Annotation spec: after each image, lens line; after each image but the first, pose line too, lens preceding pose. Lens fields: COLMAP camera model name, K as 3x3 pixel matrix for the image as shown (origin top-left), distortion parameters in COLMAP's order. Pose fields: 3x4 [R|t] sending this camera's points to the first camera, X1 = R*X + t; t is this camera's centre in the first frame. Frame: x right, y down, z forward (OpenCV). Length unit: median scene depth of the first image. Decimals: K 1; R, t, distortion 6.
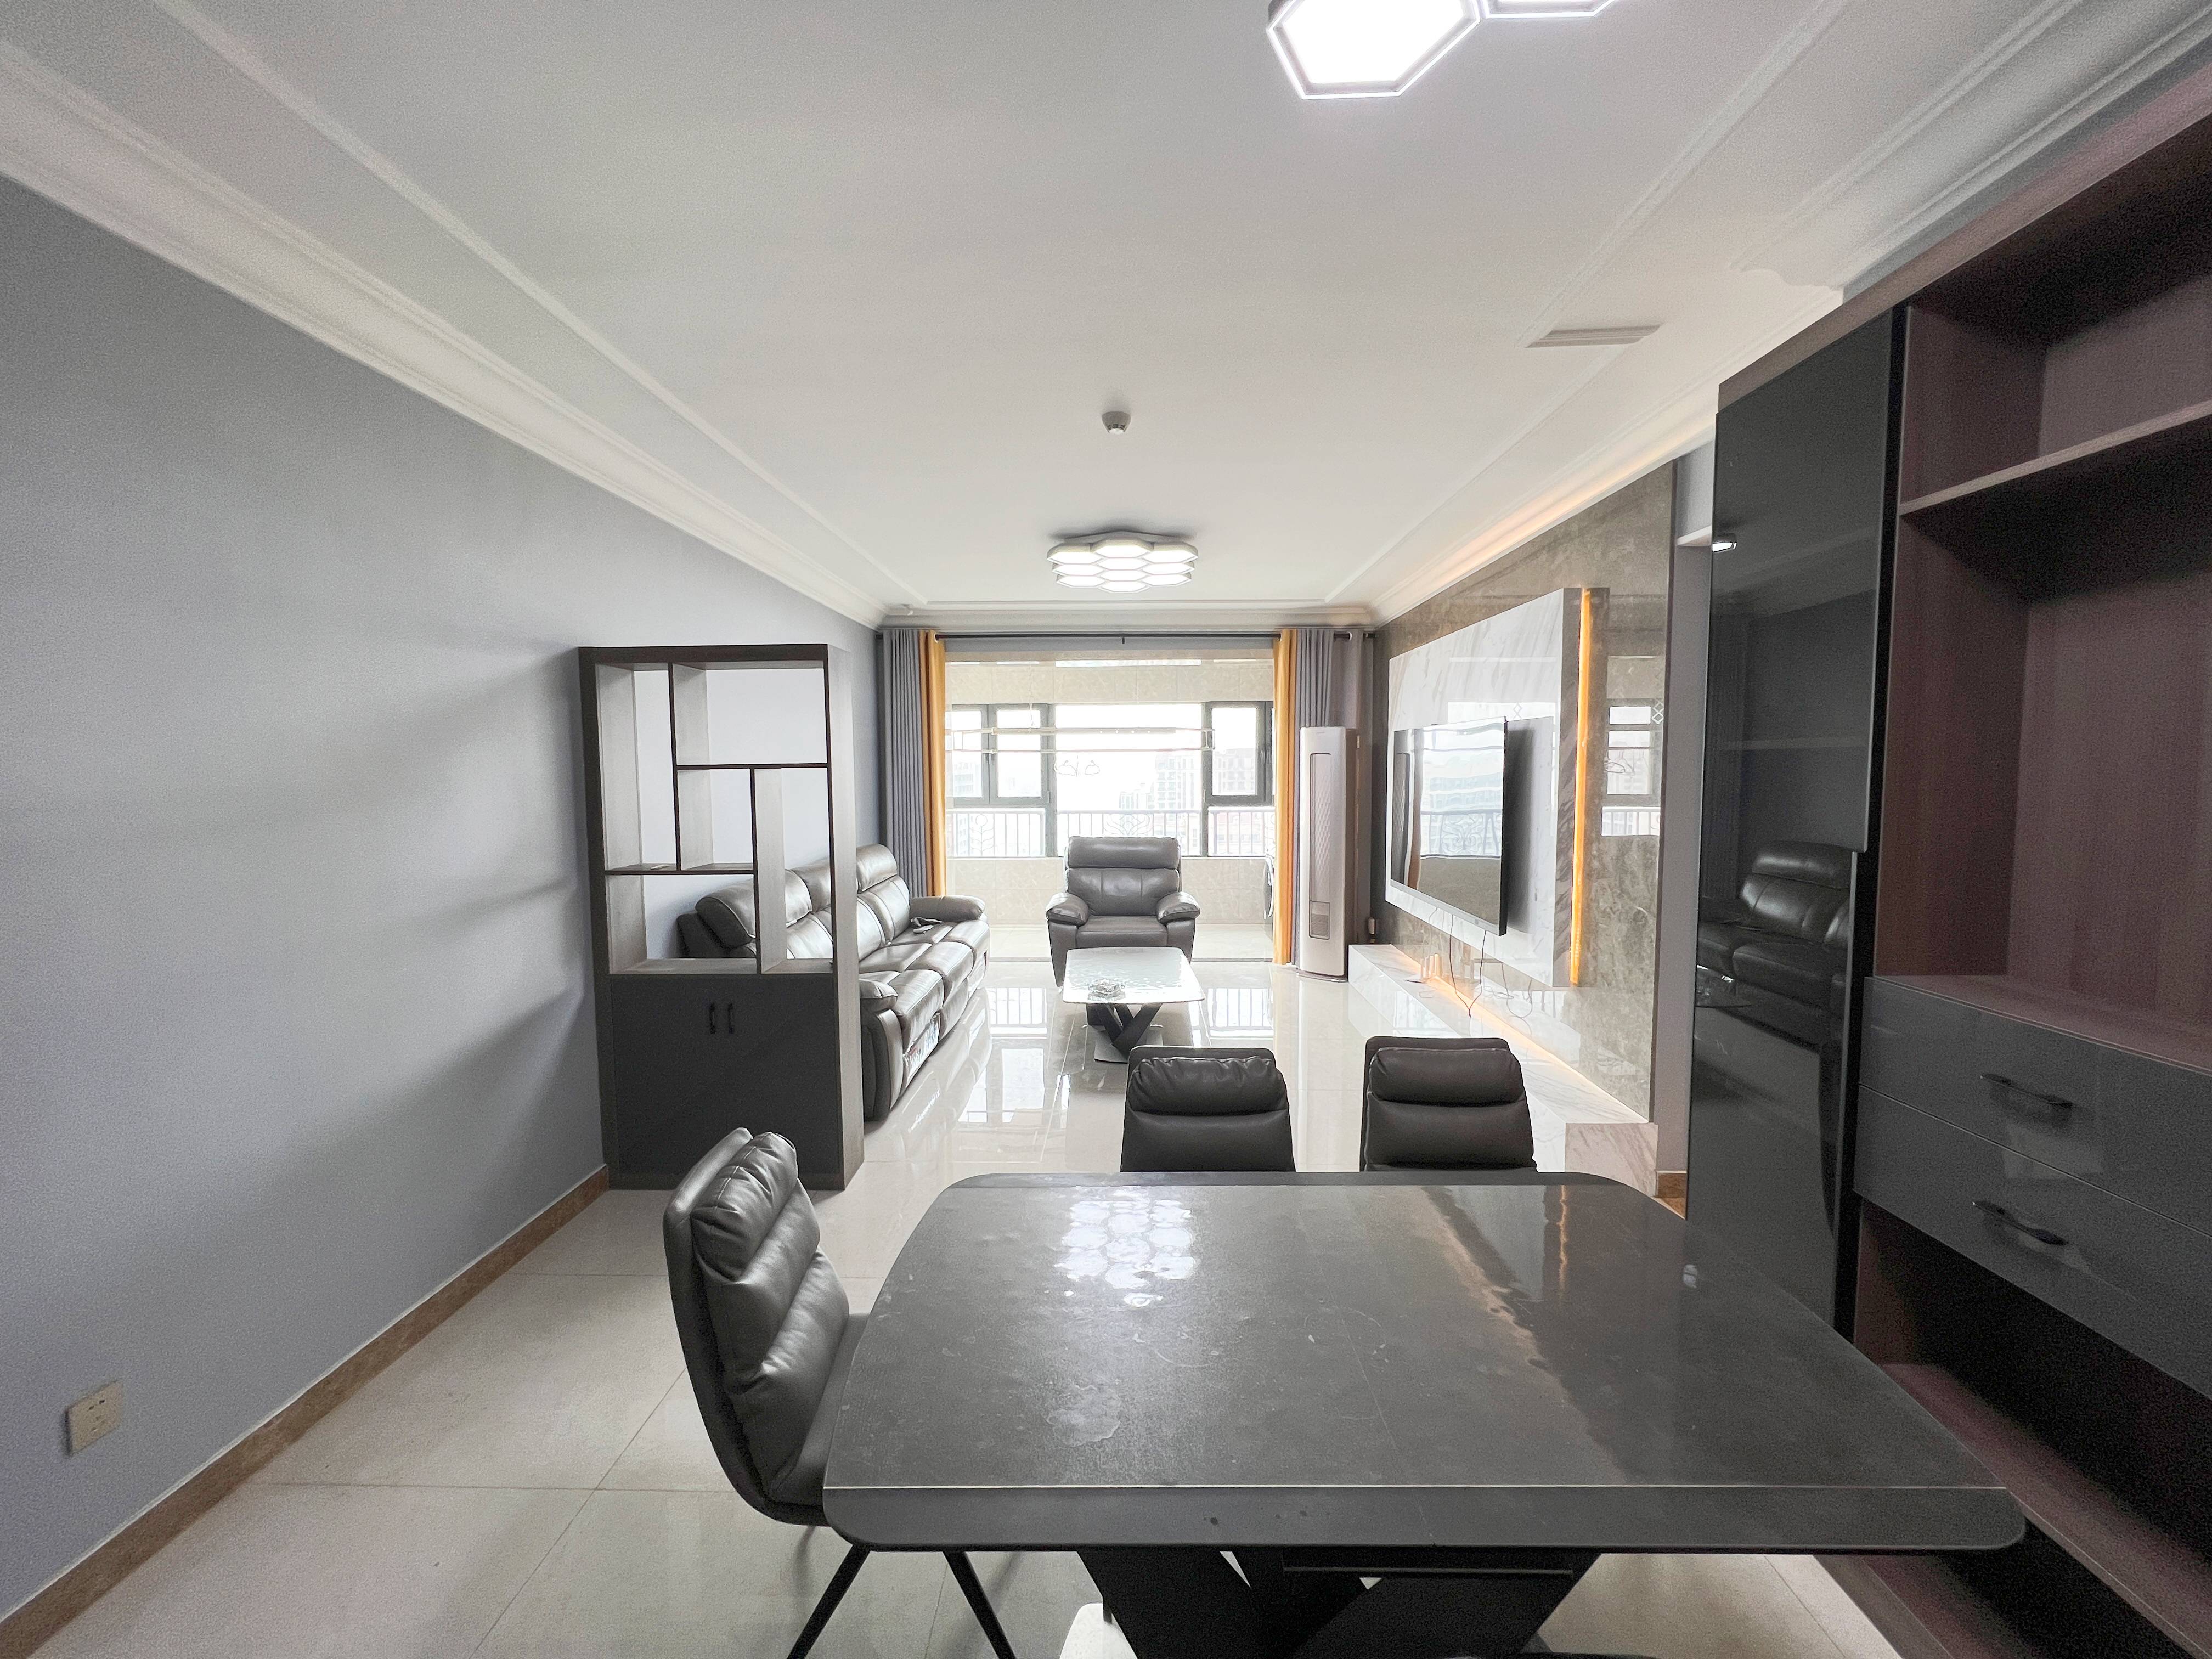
lens RADIAL K [[890.8, 0, 1106.0], [0, 890.8, 829.5], [0, 0, 1]] dist [0.000190, 0.000127]
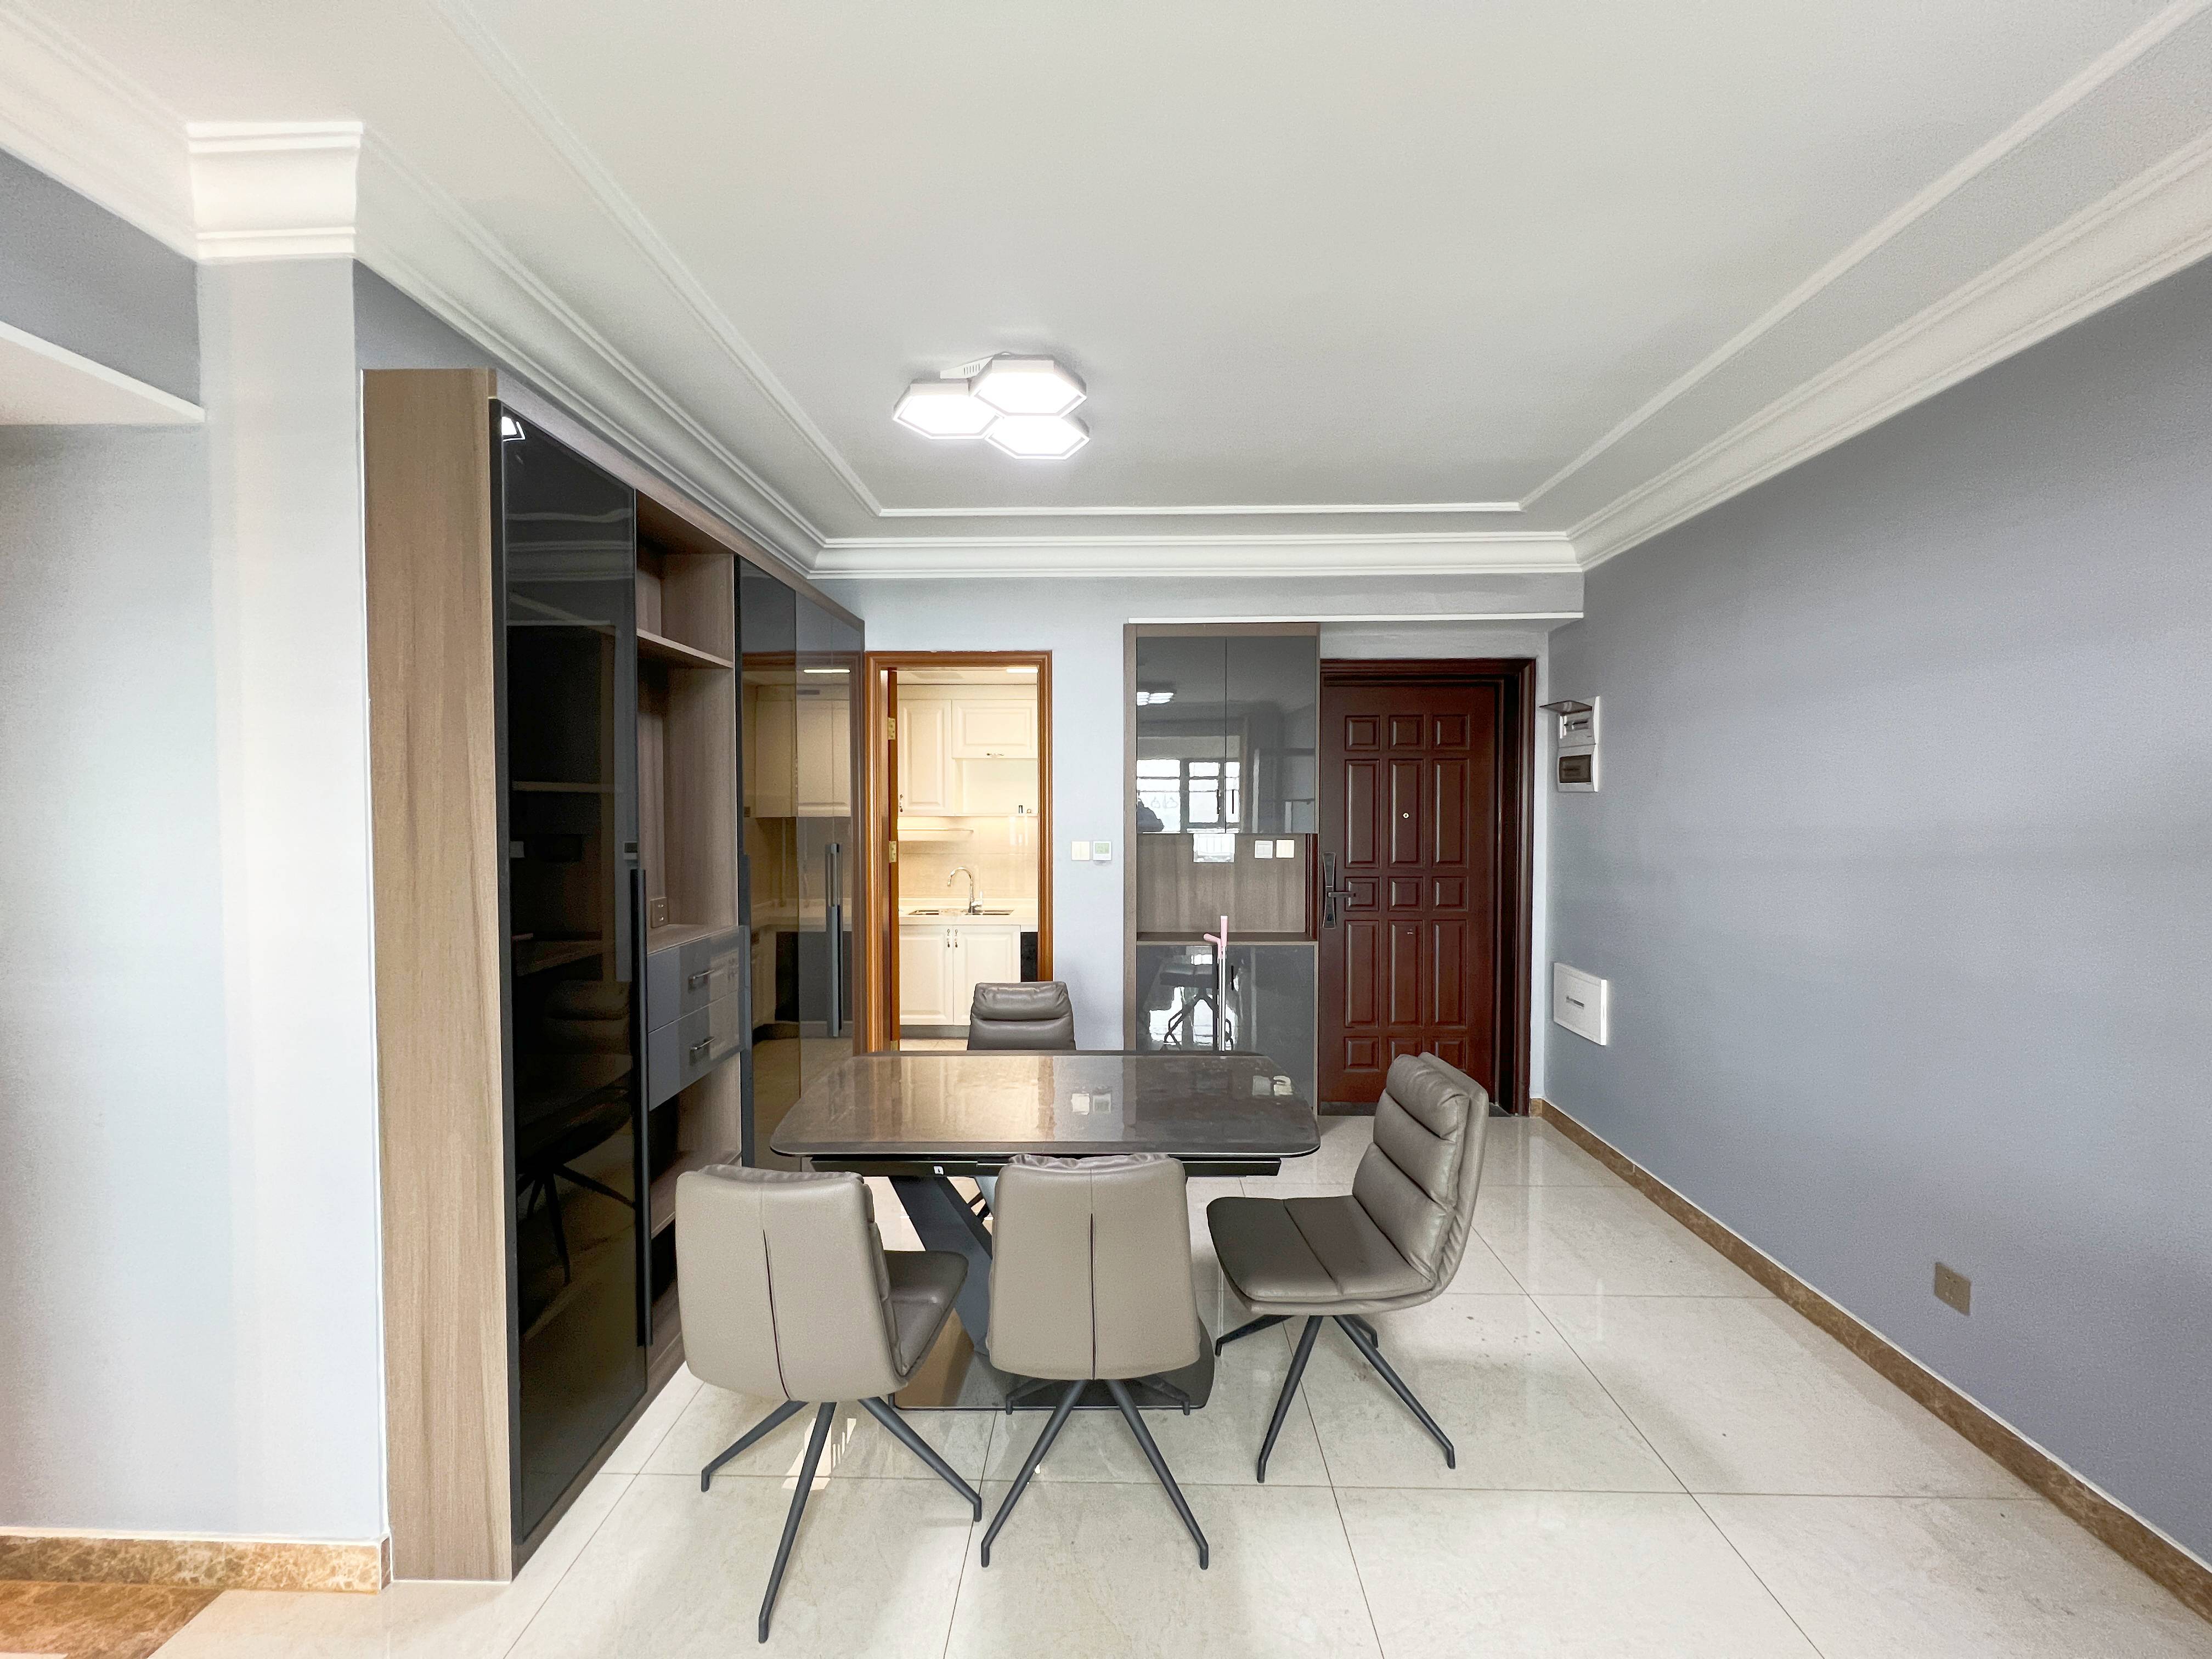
lens RADIAL K [[890.8, 0, 1106.0], [0, 890.8, 829.5], [0, 0, 1]] dist [0.000190, 0.000127]
pose [[-0.999934, 0.006844, 0.009276, 0.087727], [0.007707, 0.995306, 0.096472, -0.135751], [-0.008572, 0.096537, -0.995292, 2.054606]]
